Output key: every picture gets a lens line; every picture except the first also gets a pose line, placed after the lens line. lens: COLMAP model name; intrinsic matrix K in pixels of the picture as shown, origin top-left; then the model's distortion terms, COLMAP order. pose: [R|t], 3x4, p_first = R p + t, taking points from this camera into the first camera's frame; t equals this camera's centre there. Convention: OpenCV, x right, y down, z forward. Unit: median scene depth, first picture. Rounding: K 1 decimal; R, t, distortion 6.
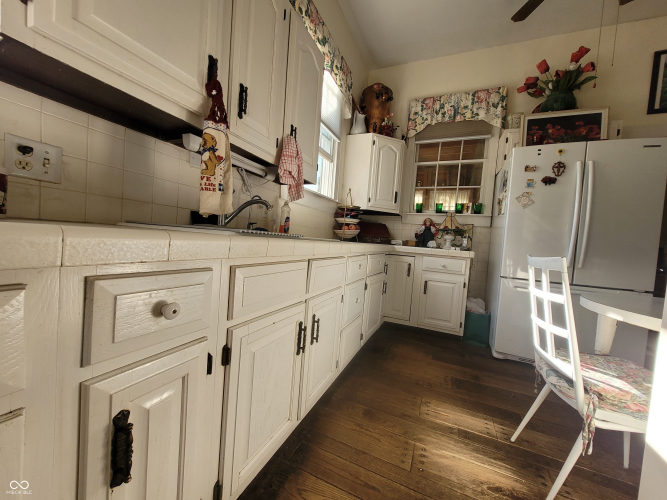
lens RADIAL K [[258.3, 0, 334.1], [0, 258.3, 249.5], [0, 0, 1]] dist [-0.001994, -0.000890]
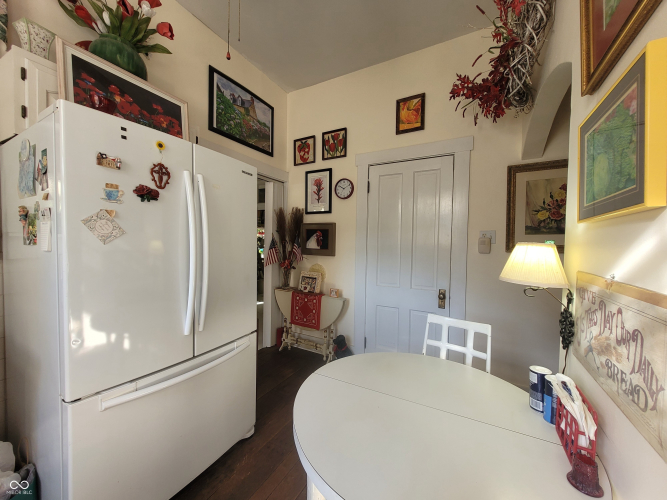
lens RADIAL K [[258.3, 0, 335.0], [0, 258.3, 251.9], [0, 0, 1]] dist [-0.001994, -0.000890]
pose [[0.072522, -0.100751, 0.992265, 0.263347], [0.028987, 0.994677, 0.098877, -0.160532], [-0.996945, 0.021592, 0.075056, 0.484352]]
